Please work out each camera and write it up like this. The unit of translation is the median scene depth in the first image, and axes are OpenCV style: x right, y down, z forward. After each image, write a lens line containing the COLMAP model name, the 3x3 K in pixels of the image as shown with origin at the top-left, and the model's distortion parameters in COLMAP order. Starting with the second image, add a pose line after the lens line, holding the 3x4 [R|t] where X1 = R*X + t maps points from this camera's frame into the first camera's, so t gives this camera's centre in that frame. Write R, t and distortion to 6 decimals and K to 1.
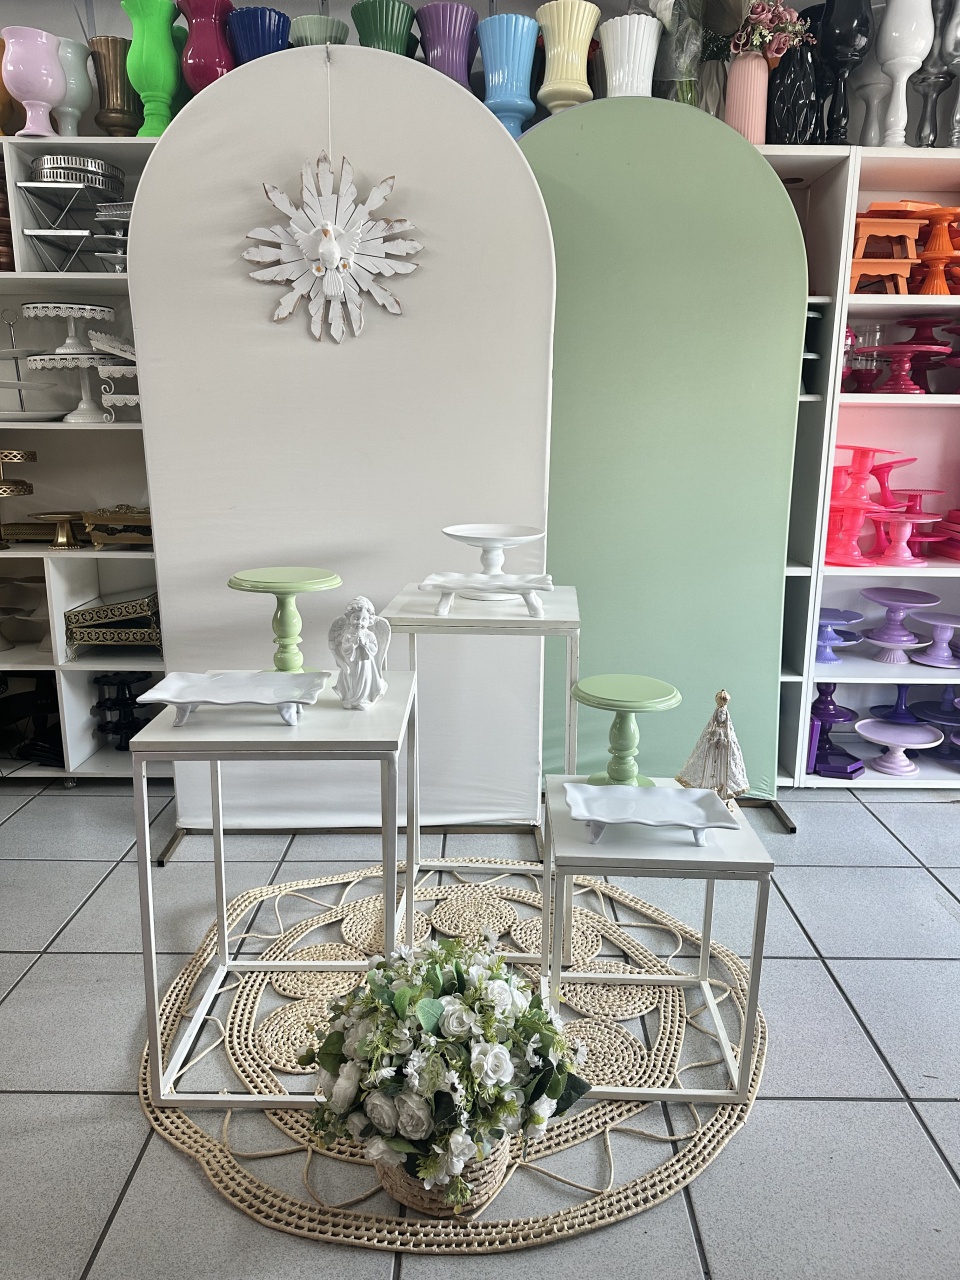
lens RADIAL K [[929.8, 0, 482.8], [0, 929.8, 635.9], [0, 0, 1]] dist [0.011613, -0.016506]
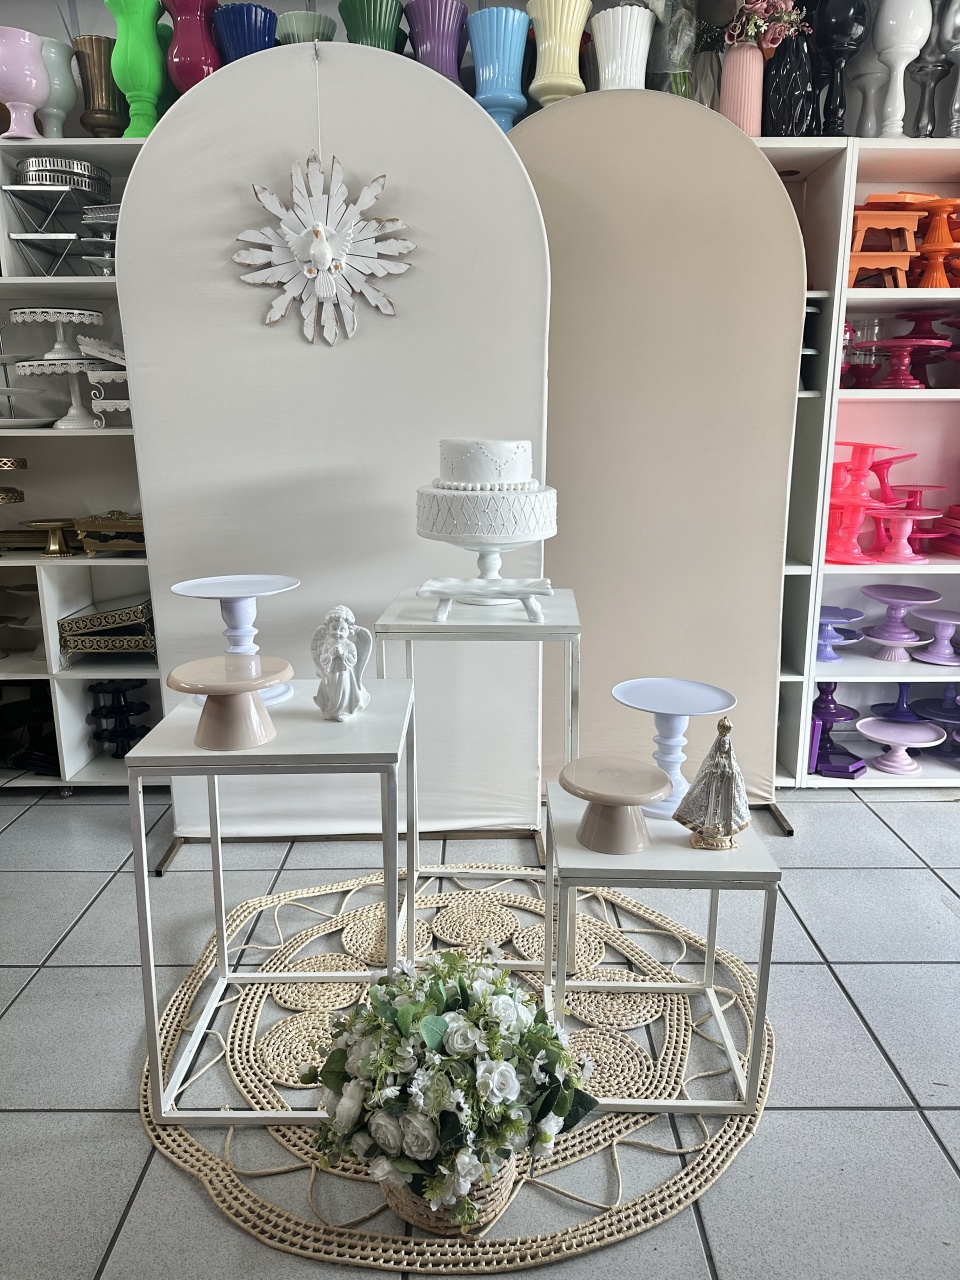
lens RADIAL K [[929.8, 0, 475.5], [0, 929.8, 641.3], [0, 0, 1]] dist [0.011613, -0.016506]
pose [[0.999921, -0.012354, -0.002223, -0.004061], [0.012374, 0.999882, 0.009057, -0.010454], [0.002111, -0.009083, 0.999957, 0.014720]]
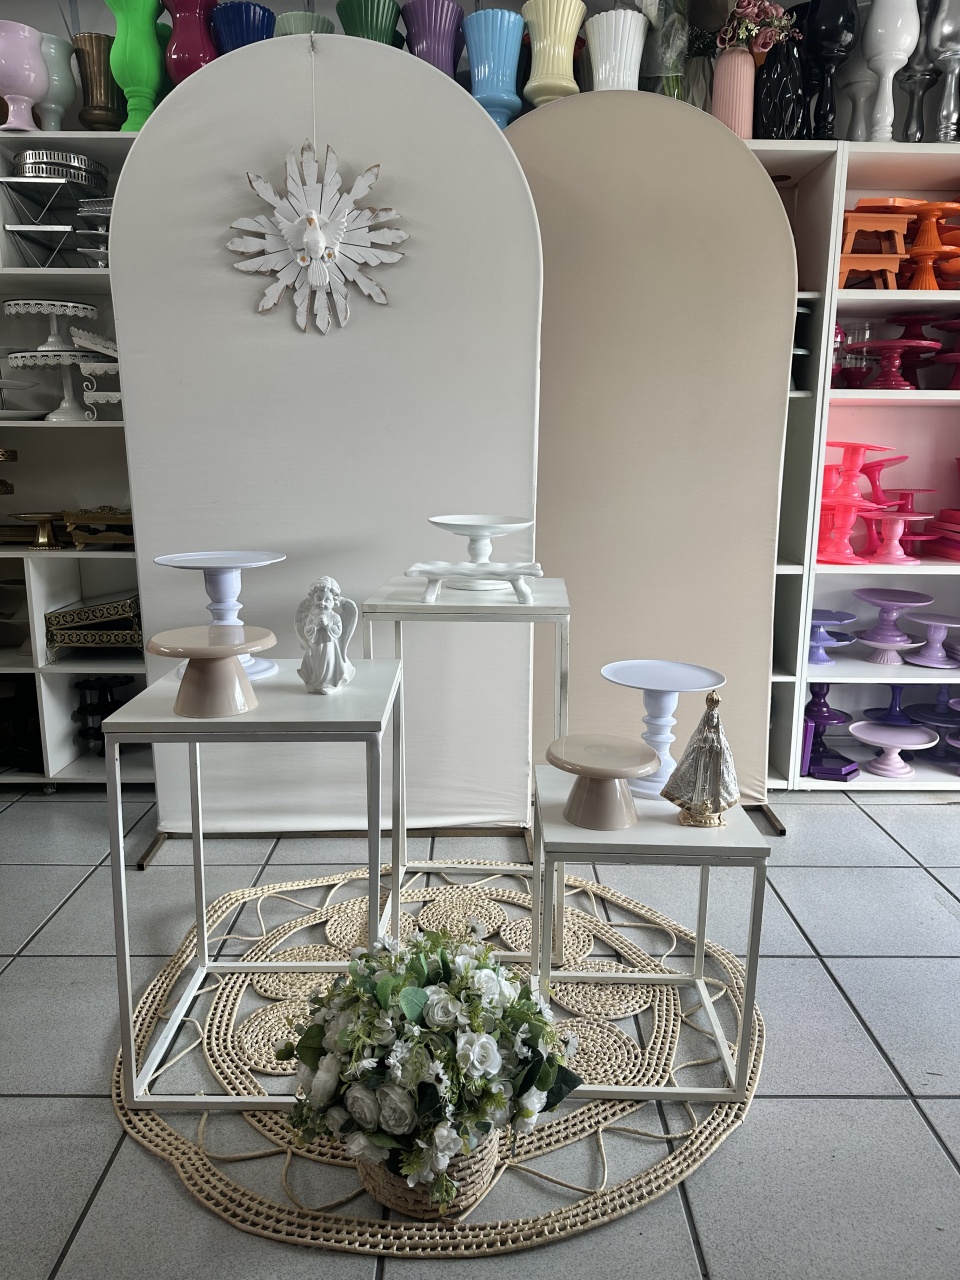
lens RADIAL K [[929.8, 0, 480.7], [0, 929.8, 638.3], [0, 0, 1]] dist [0.011613, -0.016506]
pose [[0.999967, -0.003607, 0.007217, 0.004596], [0.003773, 0.999726, -0.023107, 0.039103], [-0.007132, 0.023133, 0.999707, 0.025317]]
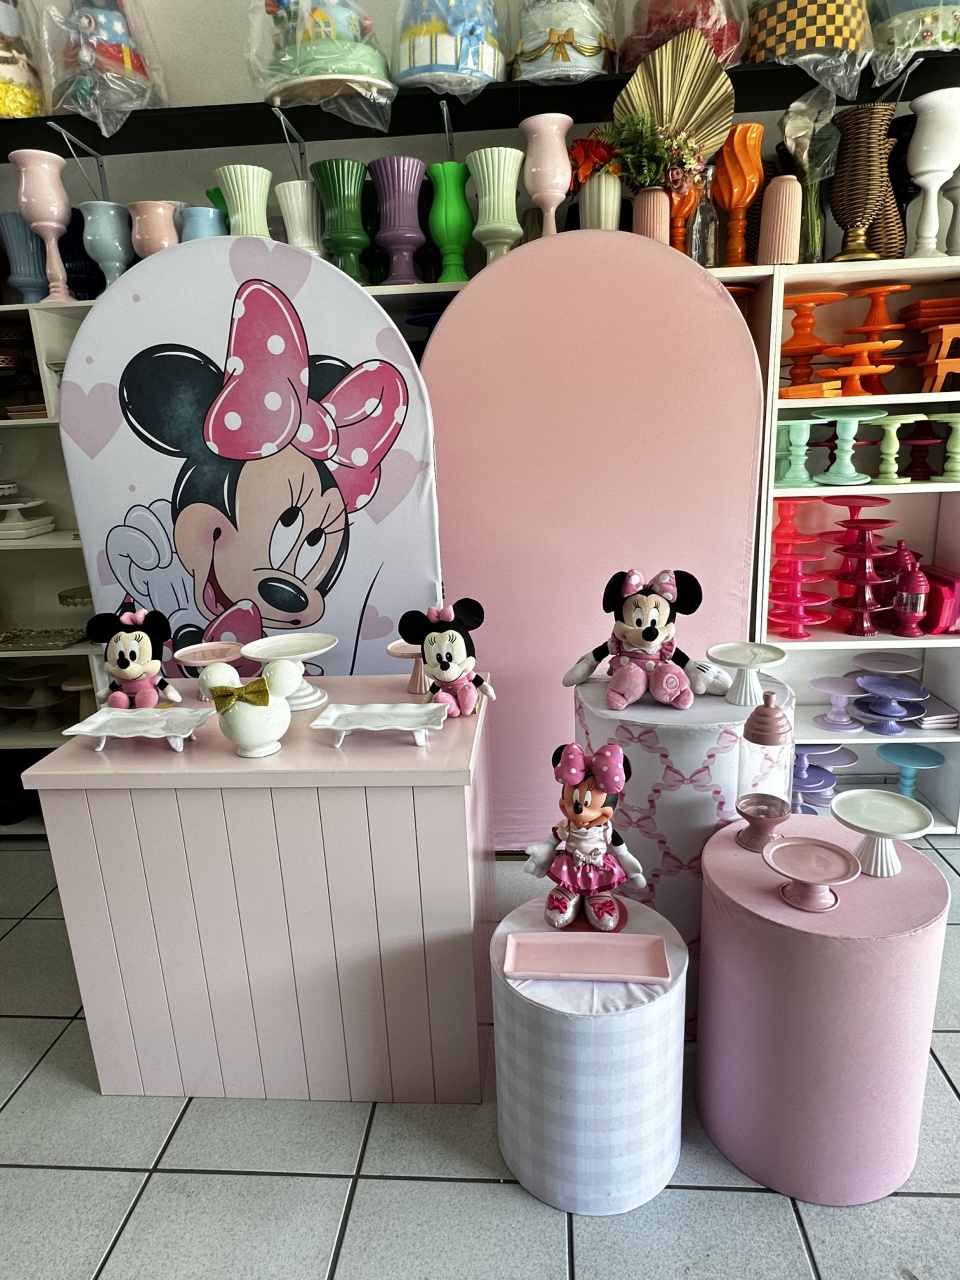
lens RADIAL K [[811.5, 0, 483.9], [0, 811.5, 646.2], [0, 0, 1]] dist [-0.020753, 0.016826]
pose [[0.996497, -0.028652, -0.078564, 0.166276], [0.031743, 0.998759, 0.038375, -0.181122], [0.077367, -0.040734, 0.996170, 0.032281]]
